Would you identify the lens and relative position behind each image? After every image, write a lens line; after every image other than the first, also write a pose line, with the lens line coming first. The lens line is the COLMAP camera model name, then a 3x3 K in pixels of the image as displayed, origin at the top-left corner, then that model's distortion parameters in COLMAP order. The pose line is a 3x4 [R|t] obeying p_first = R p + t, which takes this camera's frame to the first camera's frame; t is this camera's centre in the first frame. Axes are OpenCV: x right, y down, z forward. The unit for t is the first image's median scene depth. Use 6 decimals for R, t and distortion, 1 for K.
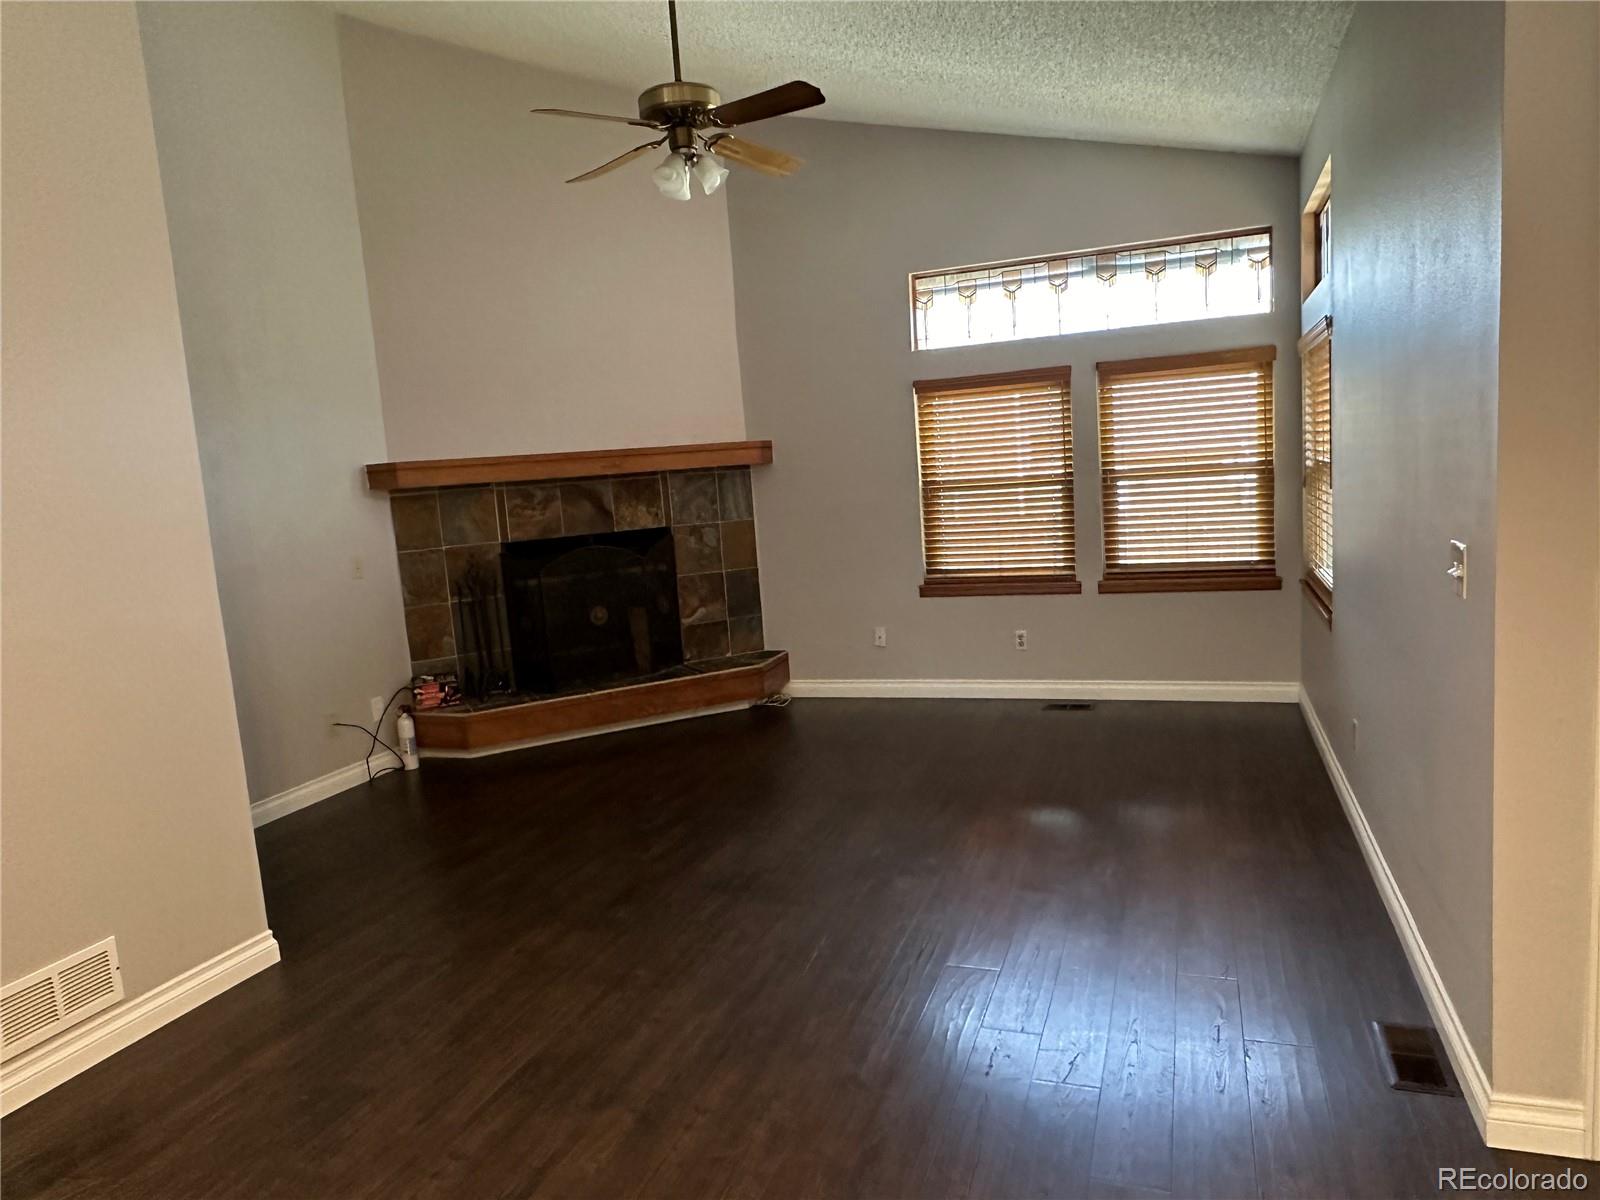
lens RADIAL K [[1042.6, 0, 797.5], [0, 1042.6, 608.3], [0, 0, 1]] dist [-0.004047, 0.000364]
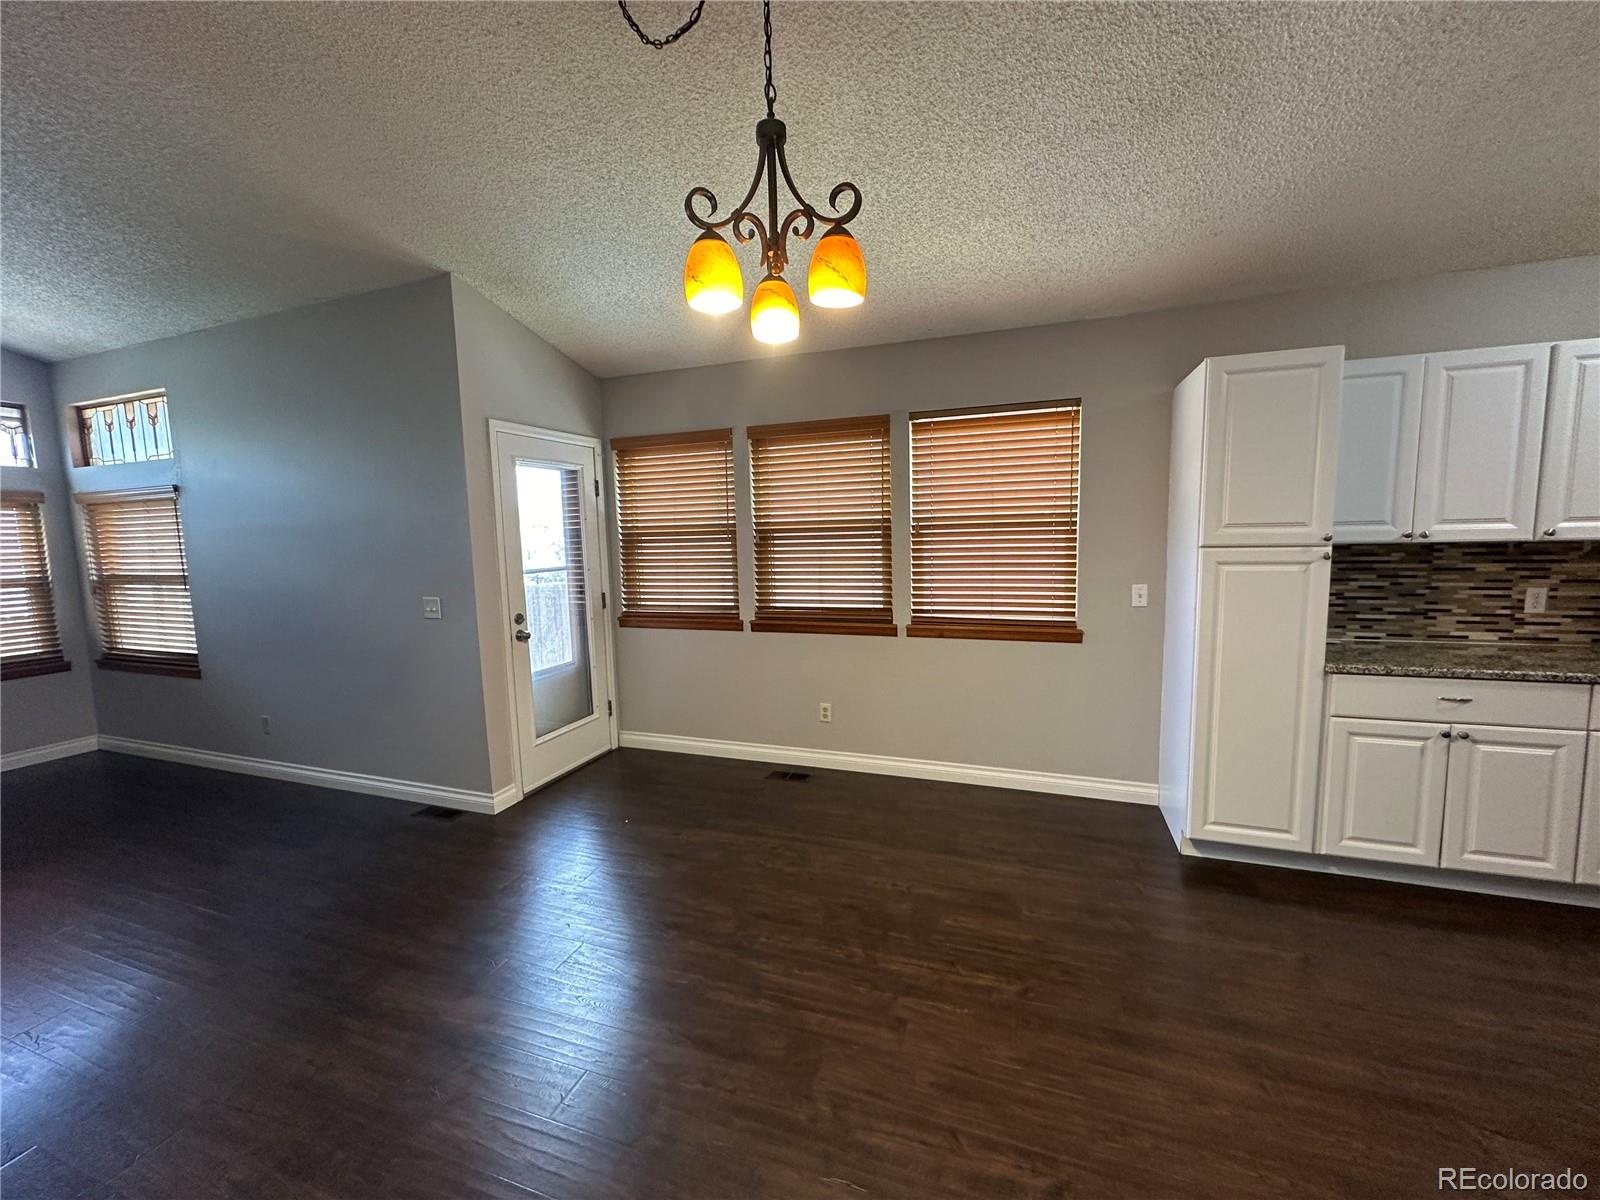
lens RADIAL K [[639.7, 0, 799.5], [0, 639.7, 597.8], [0, 0, 1]] dist [0.000687, -0.000079]
pose [[-0.004311, -0.030292, 0.999532, -0.345255], [0.157188, 0.987095, 0.030593, 0.011301], [-0.987559, 0.157246, 0.000506, 0.041678]]
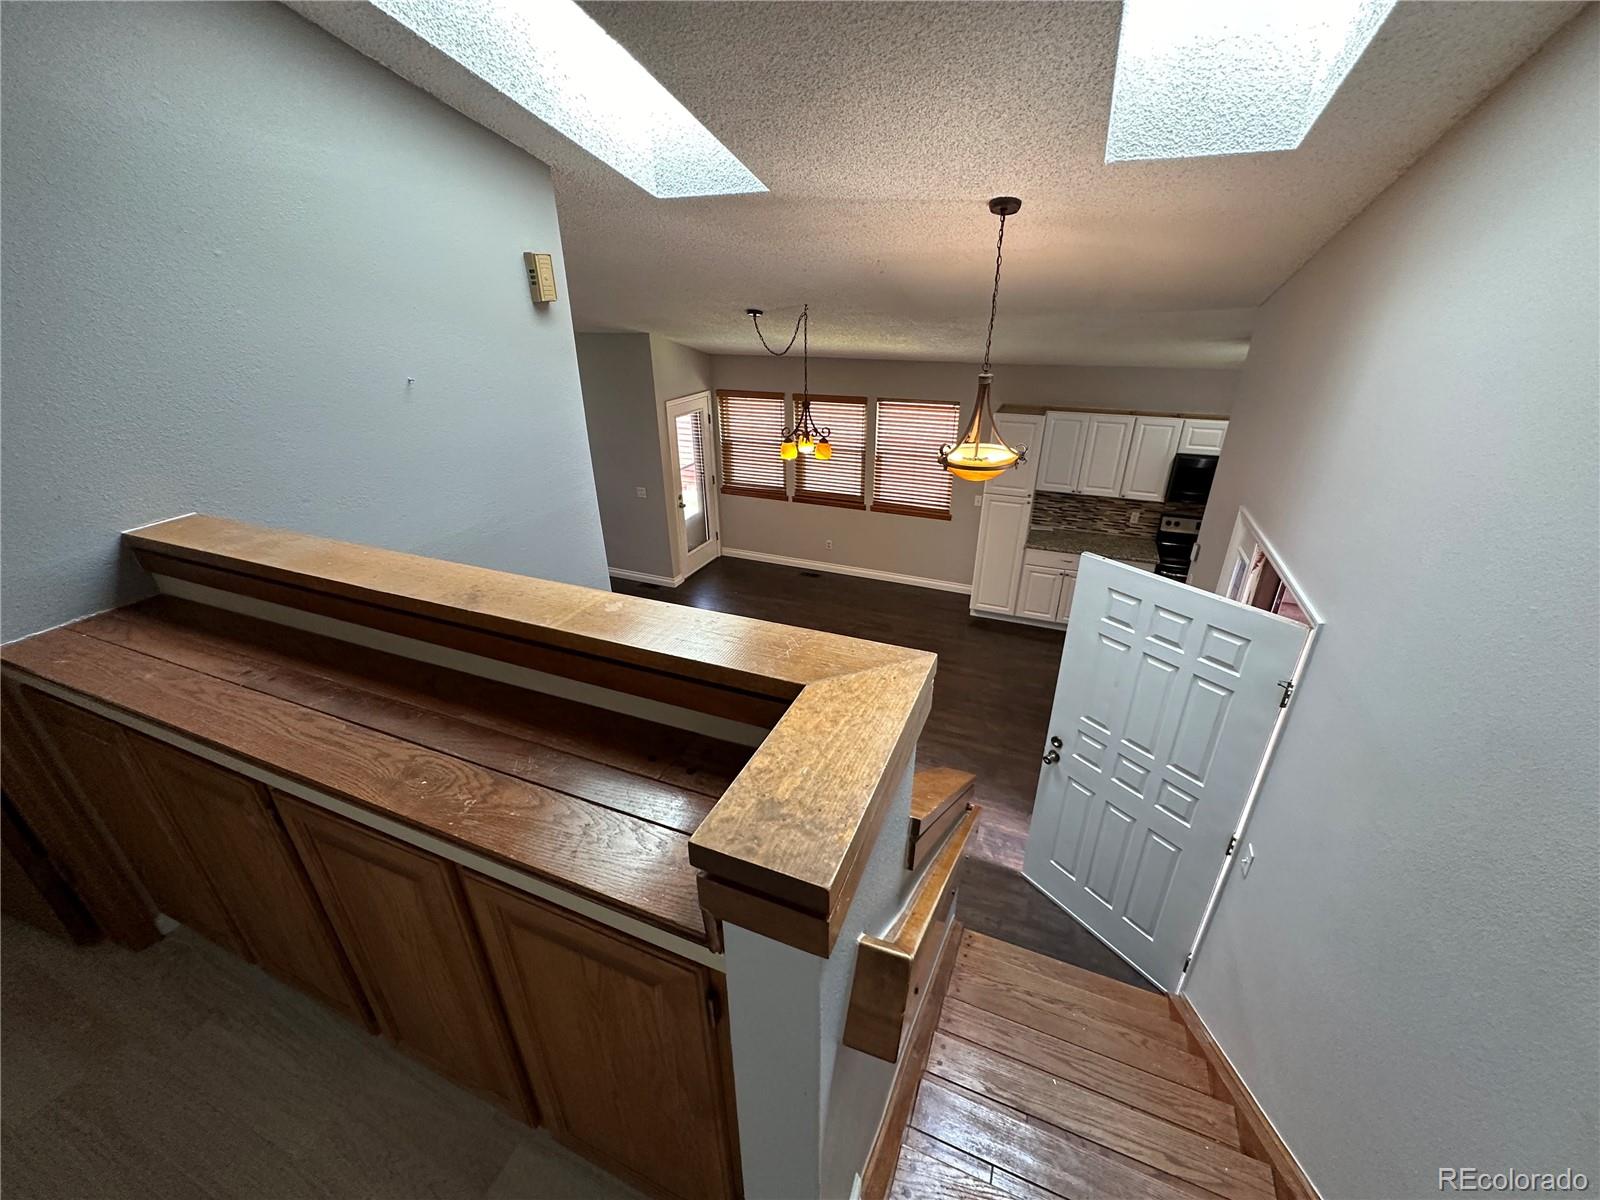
lens RADIAL K [[639.7, 0, 796.0], [0, 639.7, 609.3], [0, 0, 1]] dist [0.000687, -0.000079]
pose [[0.052918, -0.372286, 0.926608, -0.958263], [0.136290, 0.921918, 0.362618, -0.211246], [-0.989255, 0.107098, 0.099525, -0.015260]]
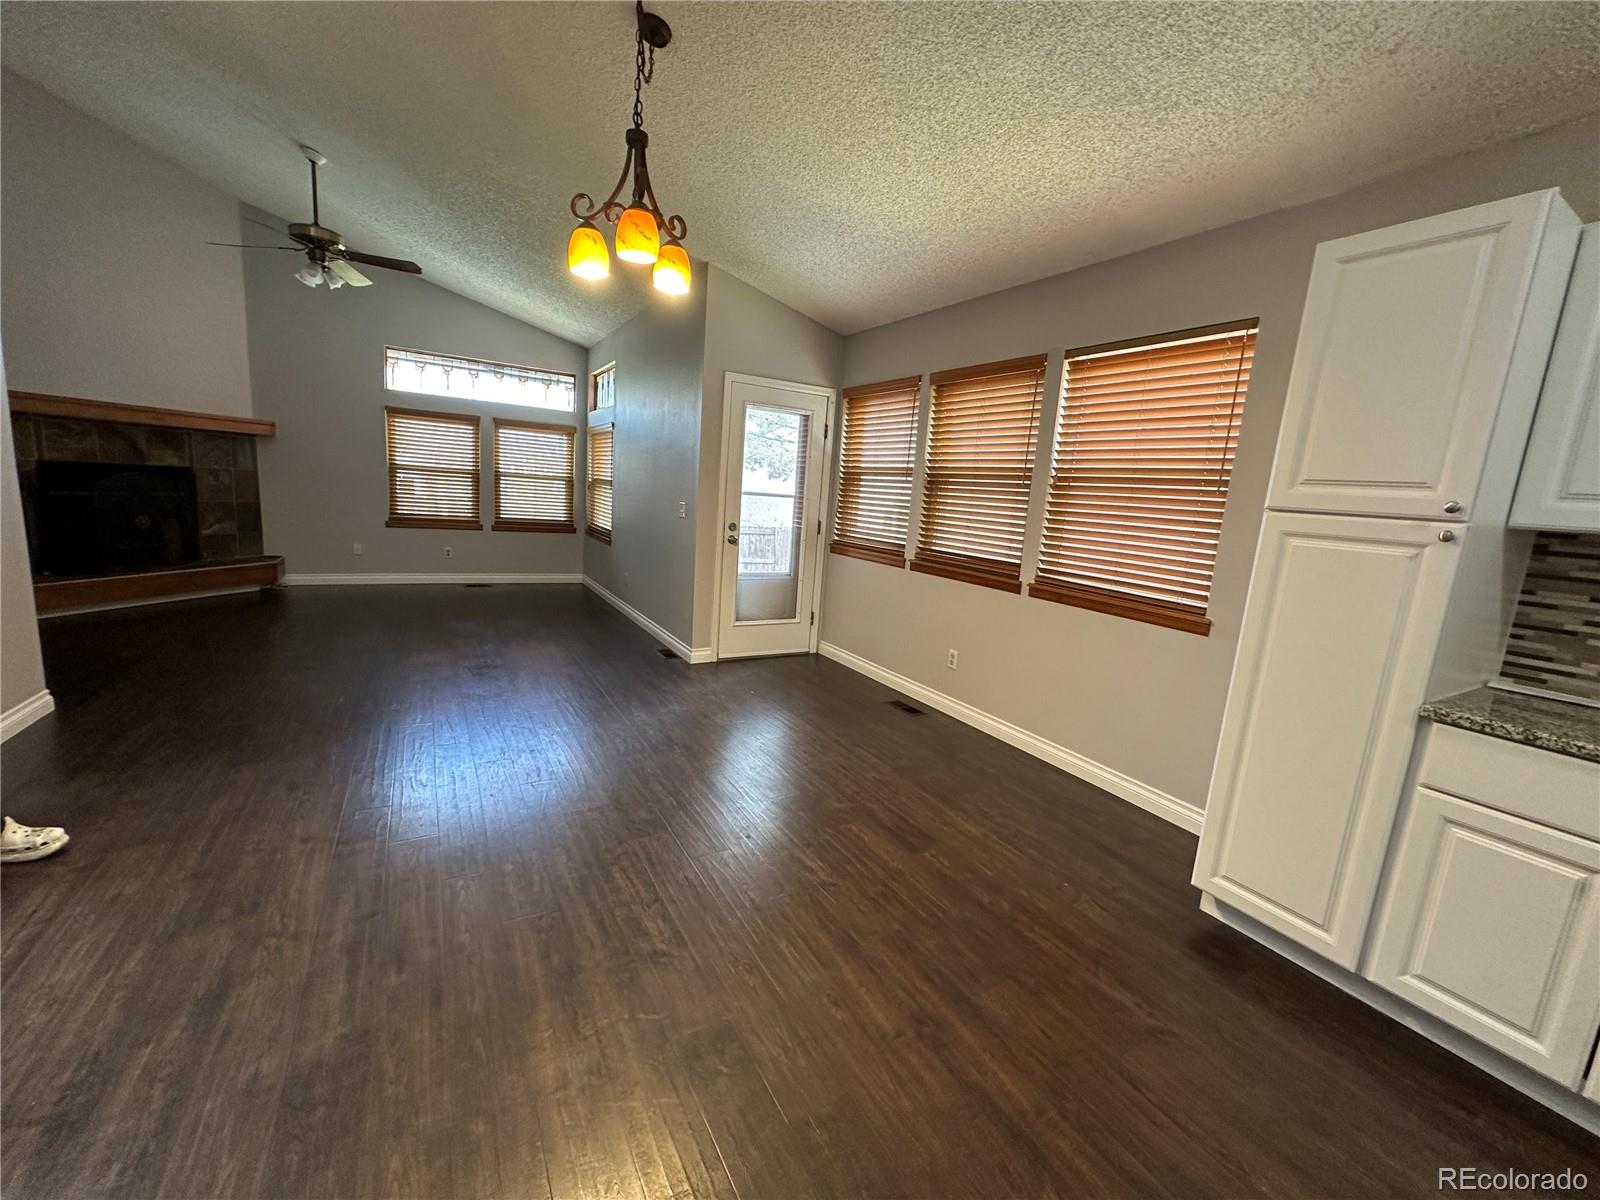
lens RADIAL K [[639.7, 0, 796.8], [0, 639.7, 597.3], [0, 0, 1]] dist [0.000687, -0.000079]
pose [[0.628889, -0.010791, 0.777420, -0.307984], [-0.015364, 0.999536, 0.026302, 0.073392], [-0.777343, -0.028486, 0.628431, -0.257390]]
